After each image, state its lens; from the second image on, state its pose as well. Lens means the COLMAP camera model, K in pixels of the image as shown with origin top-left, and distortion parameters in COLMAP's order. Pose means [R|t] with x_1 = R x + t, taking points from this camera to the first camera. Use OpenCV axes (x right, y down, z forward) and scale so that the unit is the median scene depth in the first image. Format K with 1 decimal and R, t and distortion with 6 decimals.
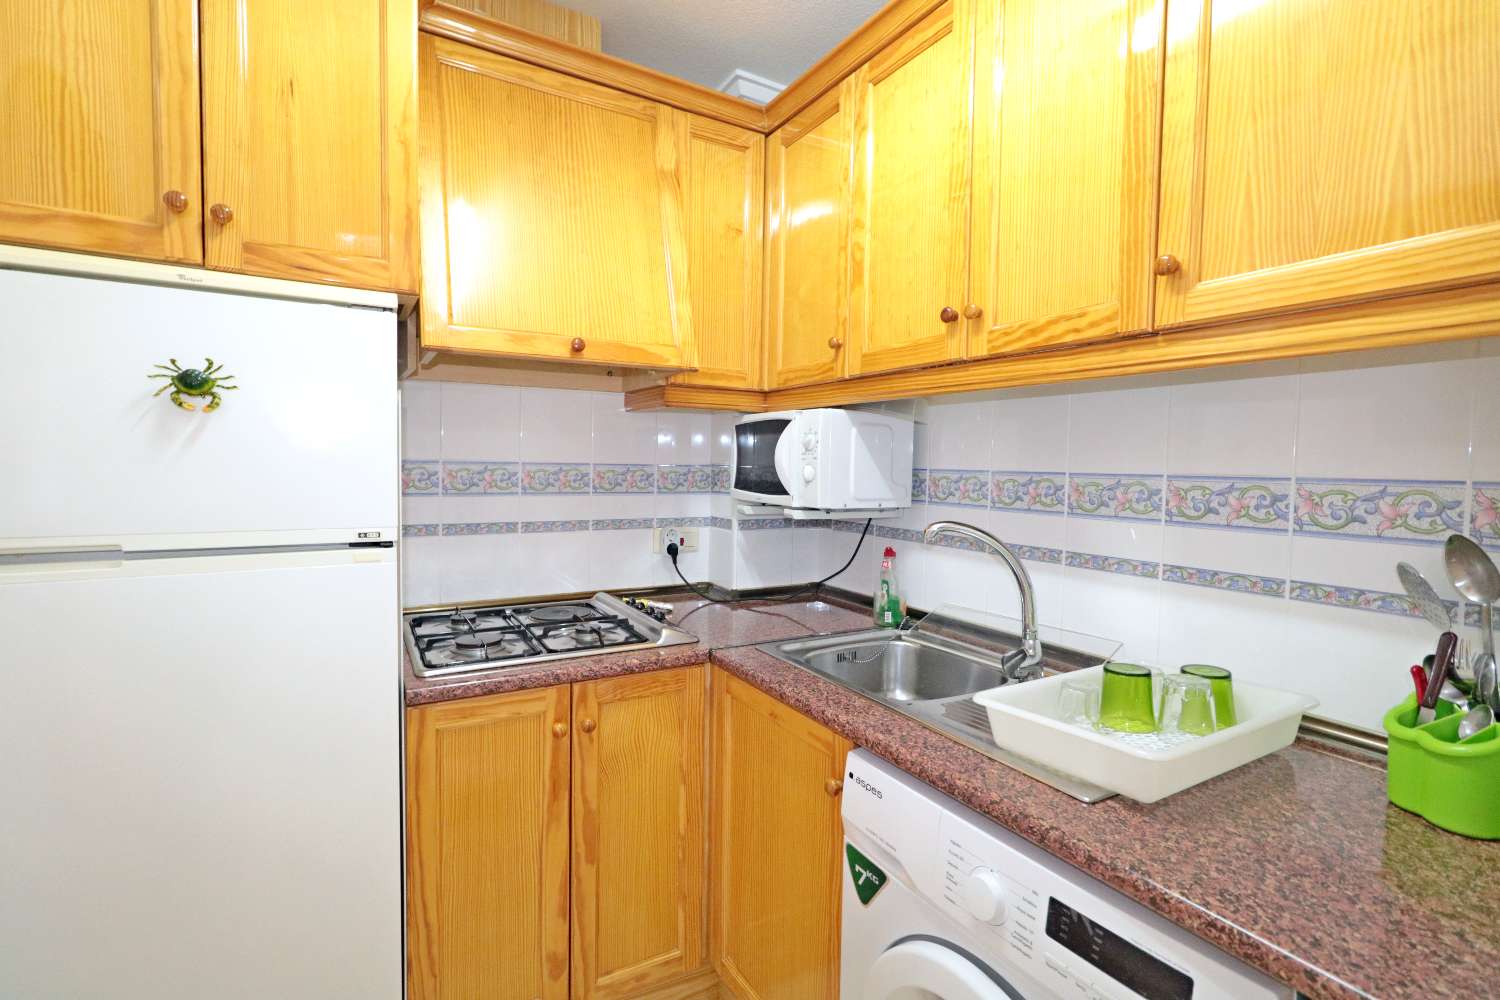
lens RADIAL K [[684.0, 0, 745.0], [0, 684.0, 489.8], [0, 0, 1]] dist [-0.000566, -0.000171]
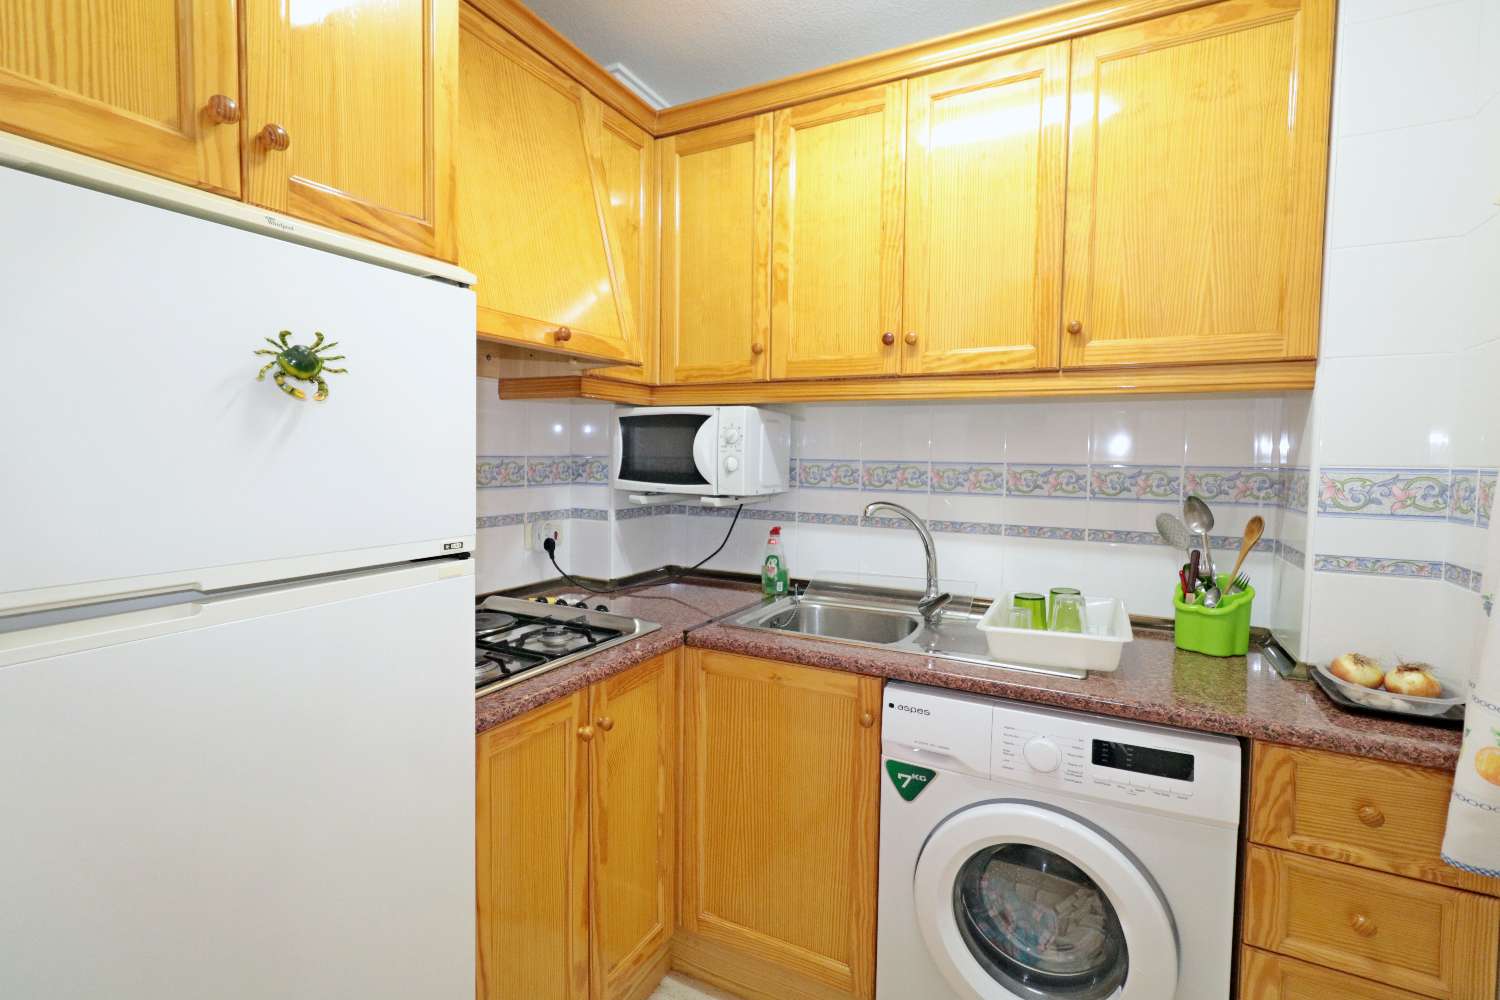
lens RADIAL K [[680.8, 0, 747.6], [0, 680.8, 486.5], [0, 0, 1]] dist [0.000934, 0.000162]
pose [[0.849445, -0.031627, 0.526729, -0.548385], [0.021256, 0.999443, 0.025732, -0.018637], [-0.527249, -0.010661, 0.849644, 0.057485]]
